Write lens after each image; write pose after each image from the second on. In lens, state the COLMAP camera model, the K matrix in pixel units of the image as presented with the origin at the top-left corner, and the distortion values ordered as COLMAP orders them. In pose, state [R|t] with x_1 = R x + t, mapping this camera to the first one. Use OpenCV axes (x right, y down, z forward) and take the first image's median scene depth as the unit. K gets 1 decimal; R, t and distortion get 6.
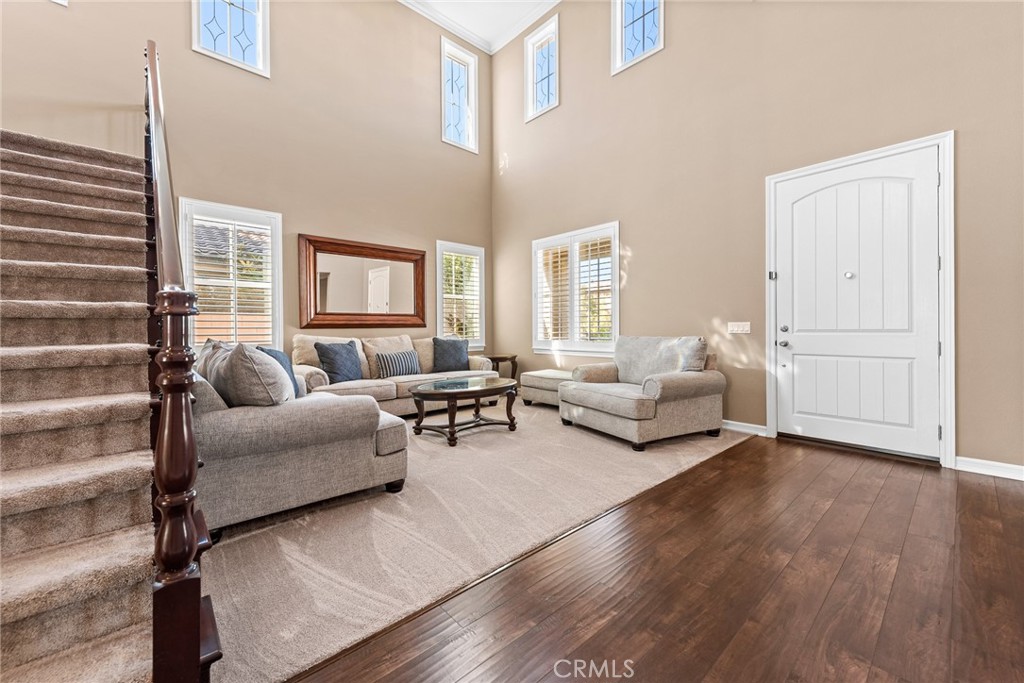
lens RADIAL K [[409.2, 0, 518.4], [0, 409.2, 335.1], [0, 0, 1]] dist [-0.002381, -0.000348]
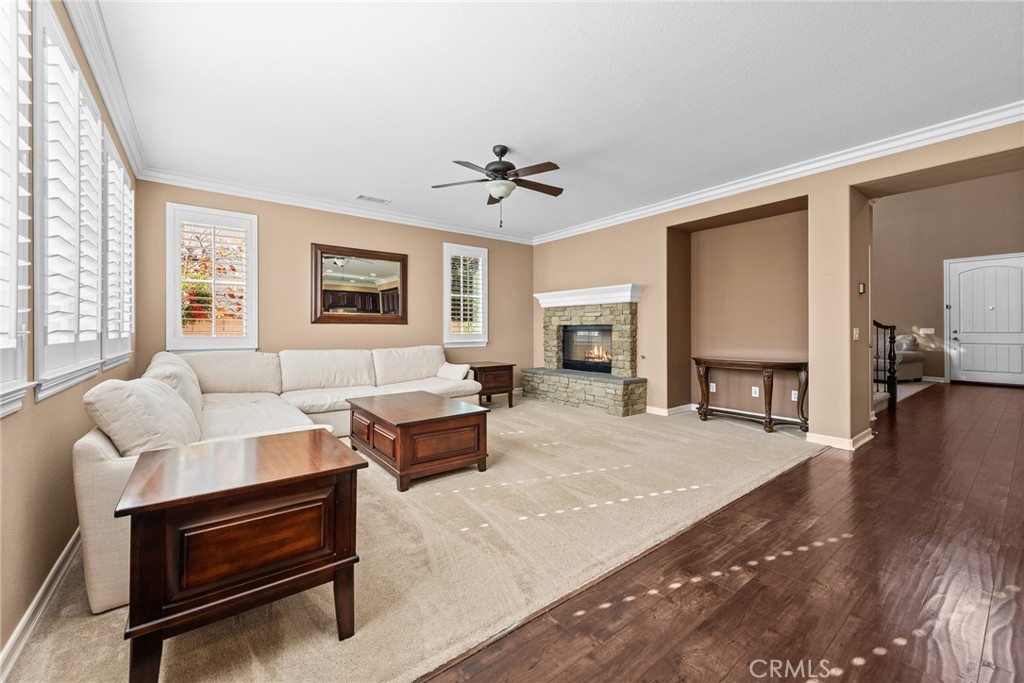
lens RADIAL K [[409.2, 0, 506.8], [0, 409.2, 335.0], [0, 0, 1]] dist [-0.002381, -0.000348]
pose [[0.998420, 0.007580, -0.055676, -1.549416], [-0.007823, 0.999961, -0.004156, 0.028059], [0.055642, 0.004585, 0.998440, -1.246457]]
